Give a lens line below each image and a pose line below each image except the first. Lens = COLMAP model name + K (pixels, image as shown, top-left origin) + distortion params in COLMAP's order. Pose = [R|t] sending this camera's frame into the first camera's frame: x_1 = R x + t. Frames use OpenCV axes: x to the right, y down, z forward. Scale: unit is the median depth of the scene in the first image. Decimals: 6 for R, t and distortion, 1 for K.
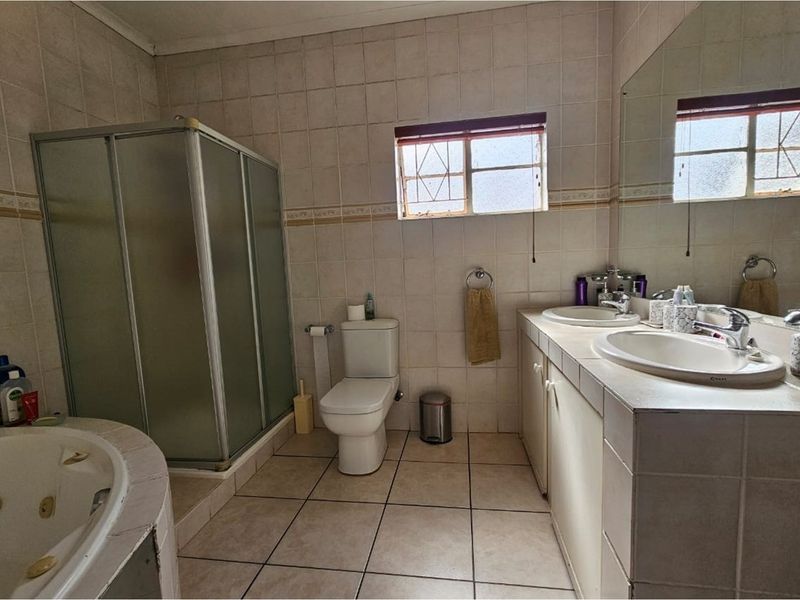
lens RADIAL K [[372.1, 0, 403.4], [0, 372.1, 300.3], [0, 0, 1]] dist [0.000171, -0.000530]
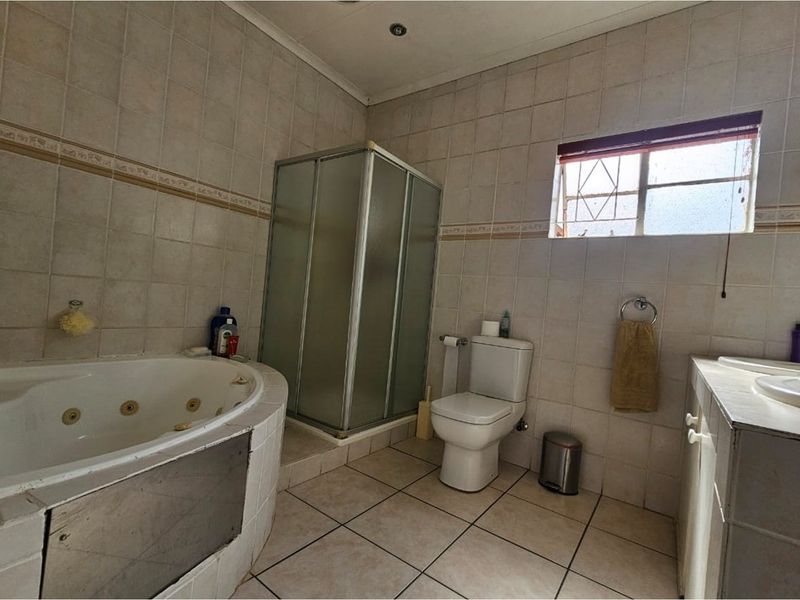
lens RADIAL K [[372.1, 0, 403.4], [0, 372.1, 300.3], [0, 0, 1]] dist [0.000171, -0.000530]
pose [[0.878567, 0.123654, -0.461334, 0.122414], [-0.175369, 0.981956, -0.070774, 0.073887], [0.444258, 0.143083, 0.884399, 0.022447]]
